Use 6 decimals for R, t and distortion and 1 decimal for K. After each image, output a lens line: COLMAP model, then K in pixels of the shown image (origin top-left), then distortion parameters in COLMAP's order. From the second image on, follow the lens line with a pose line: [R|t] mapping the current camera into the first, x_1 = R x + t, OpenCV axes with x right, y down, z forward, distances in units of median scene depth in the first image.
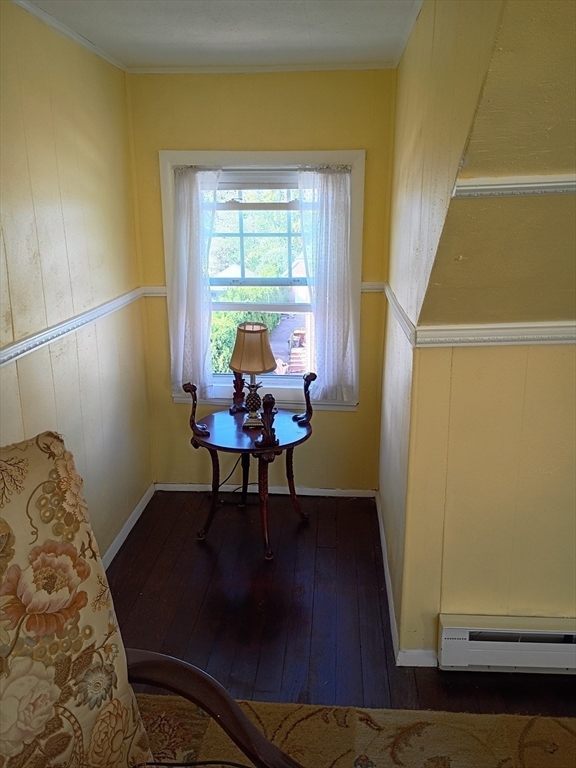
lens RADIAL K [[643.4, 0, 287.7], [0, 643.4, 383.8], [0, 0, 1]] dist [-0.003576, -0.004427]
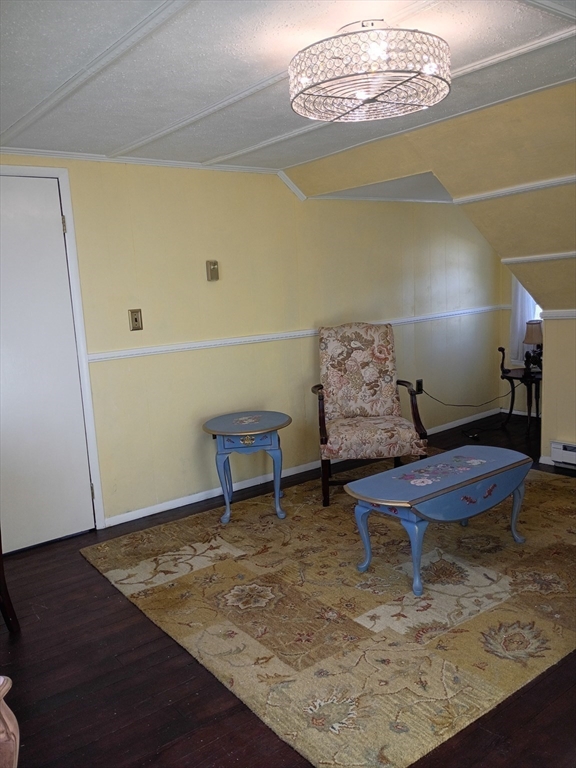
lens RADIAL K [[643.4, 0, 287.0], [0, 643.4, 384.3], [0, 0, 1]] dist [-0.003576, -0.004427]
pose [[0.672401, 0.085874, -0.735189, 2.542938], [-0.142088, 0.989750, -0.014346, 0.679724], [0.726421, 0.114107, 0.677711, -2.549162]]
